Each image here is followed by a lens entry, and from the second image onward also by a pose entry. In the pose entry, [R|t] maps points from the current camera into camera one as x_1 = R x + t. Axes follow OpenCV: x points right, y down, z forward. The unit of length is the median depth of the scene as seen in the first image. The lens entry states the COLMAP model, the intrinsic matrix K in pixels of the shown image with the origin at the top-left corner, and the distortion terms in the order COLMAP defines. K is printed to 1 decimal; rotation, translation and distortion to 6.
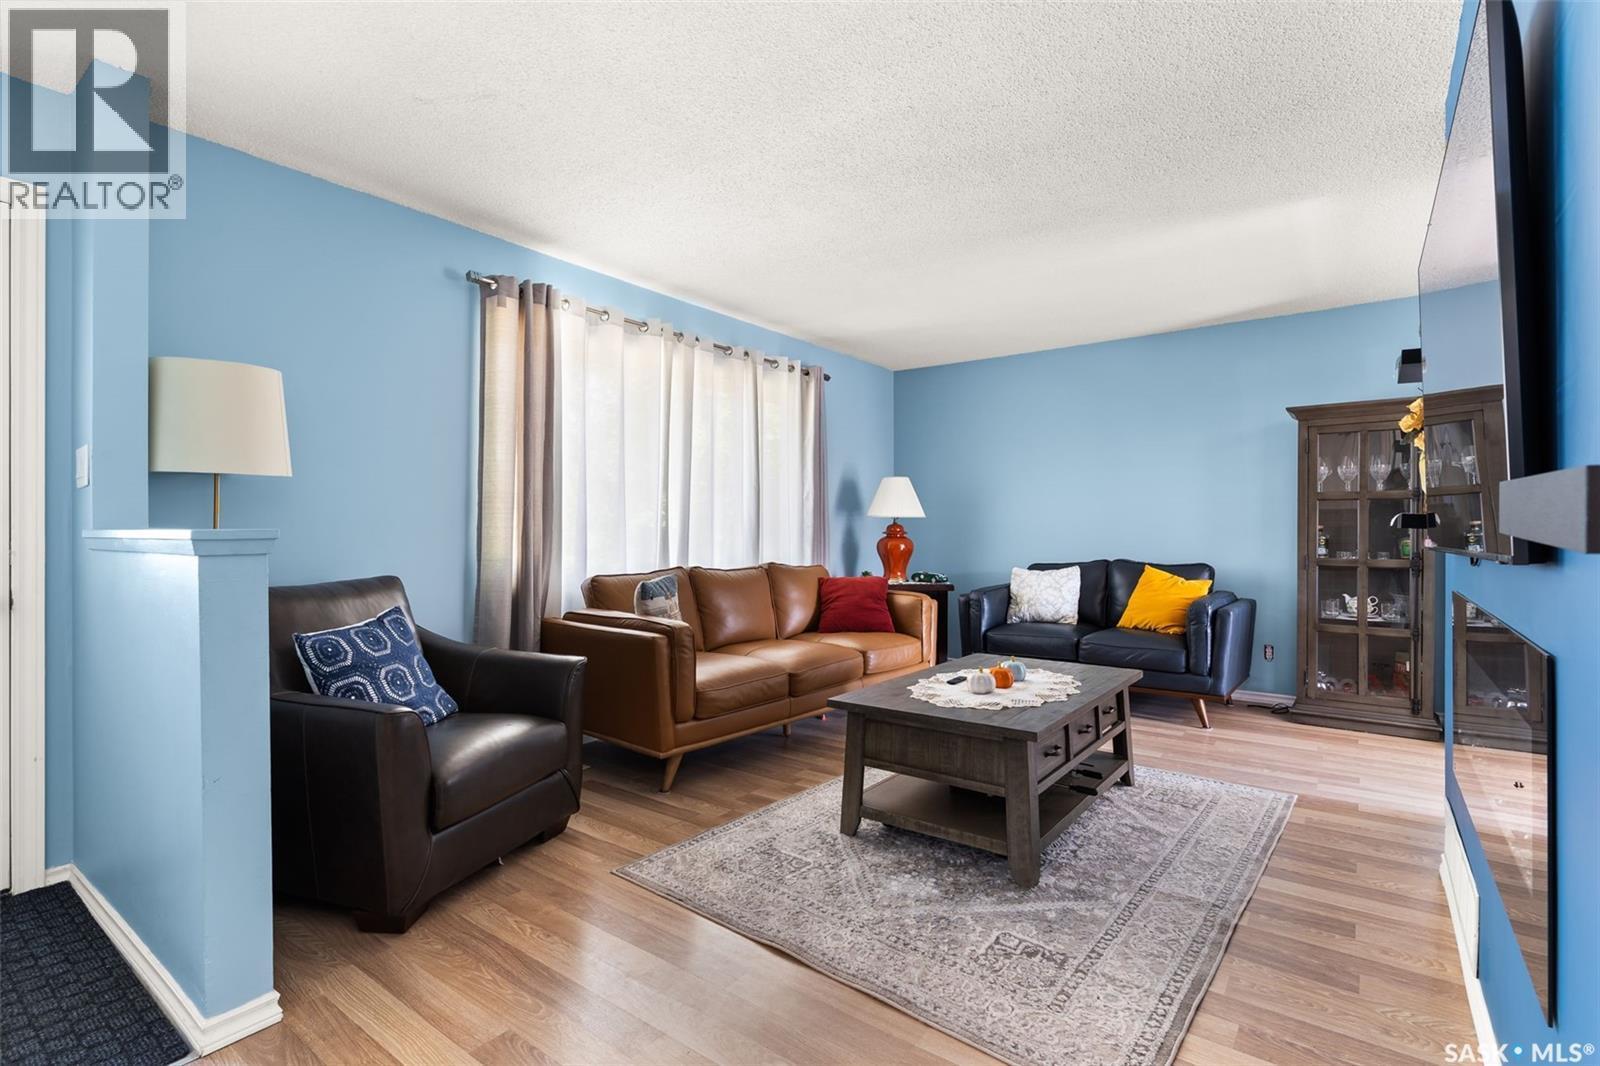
lens RADIAL K [[748.7, 0, 800.1], [0, 748.7, 524.3], [0, 0, 1]] dist [0.000569, 0.000261]
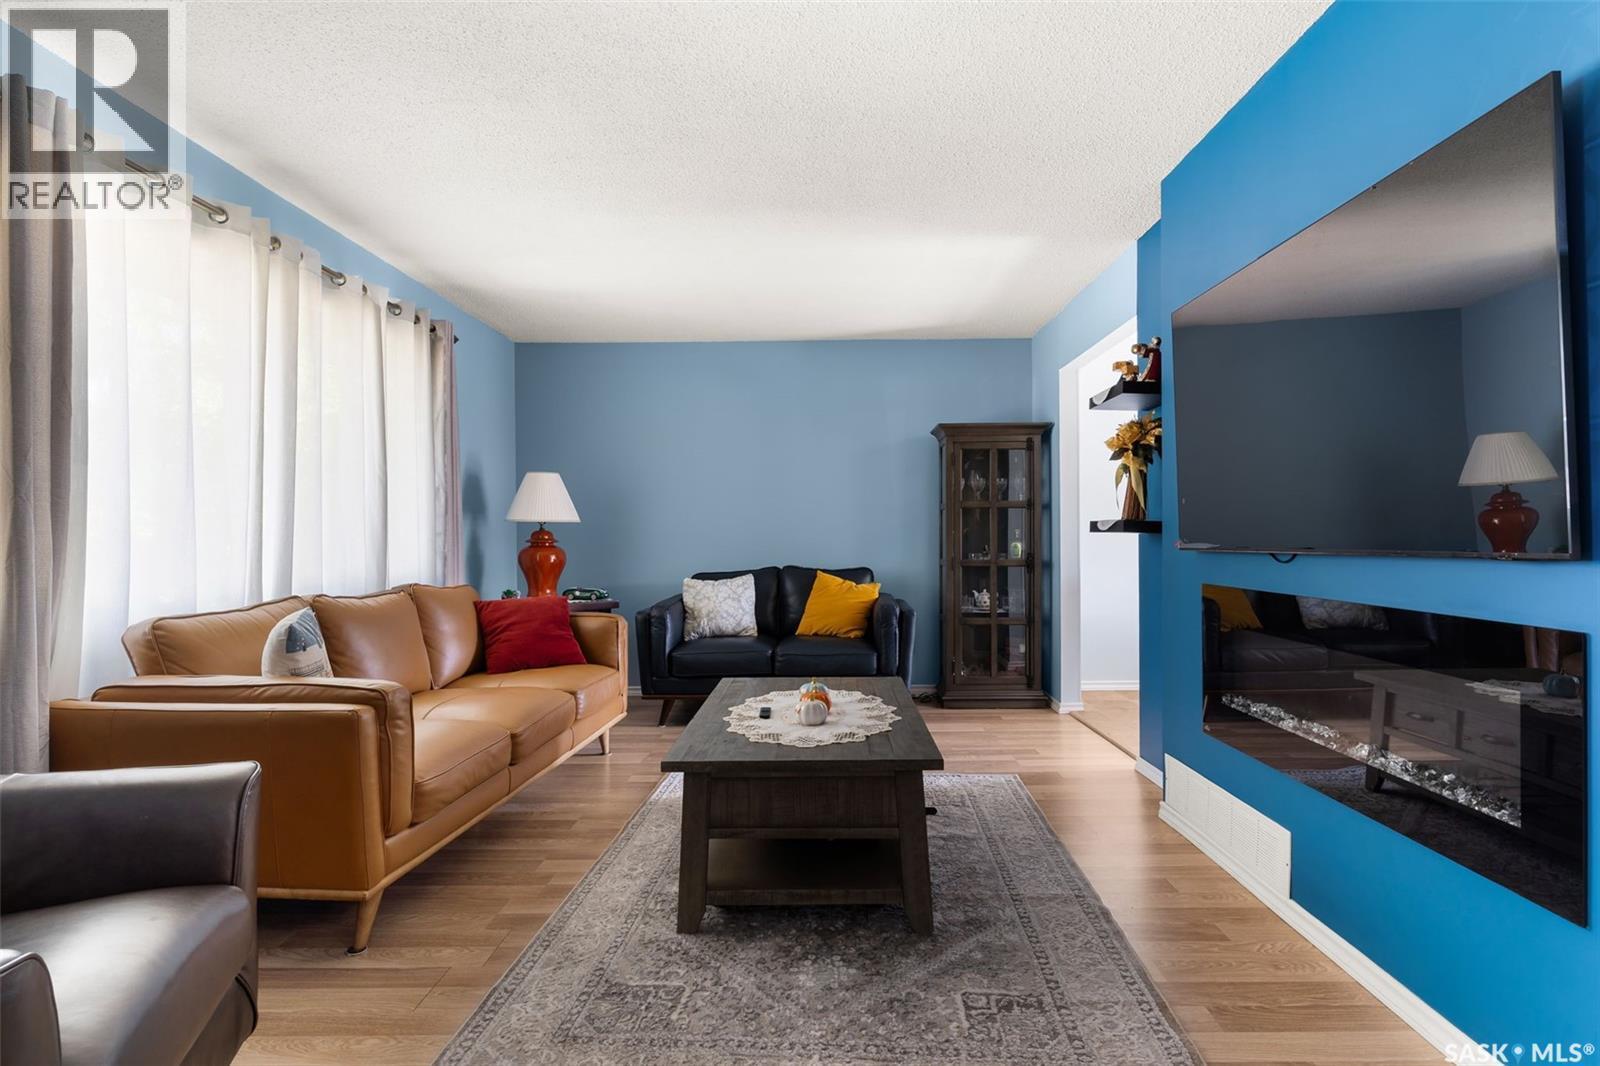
lens RADIAL K [[798.3, 0, 800.0], [0, 798.3, 533.0], [0, 0, 1]] dist [0.001143, 0.000652]
pose [[0.805396, -0.004050, 0.592723, -0.233322], [0.002423, 0.999991, 0.003540, 0.000063], [-0.592732, -0.001414, 0.805399, 0.191196]]
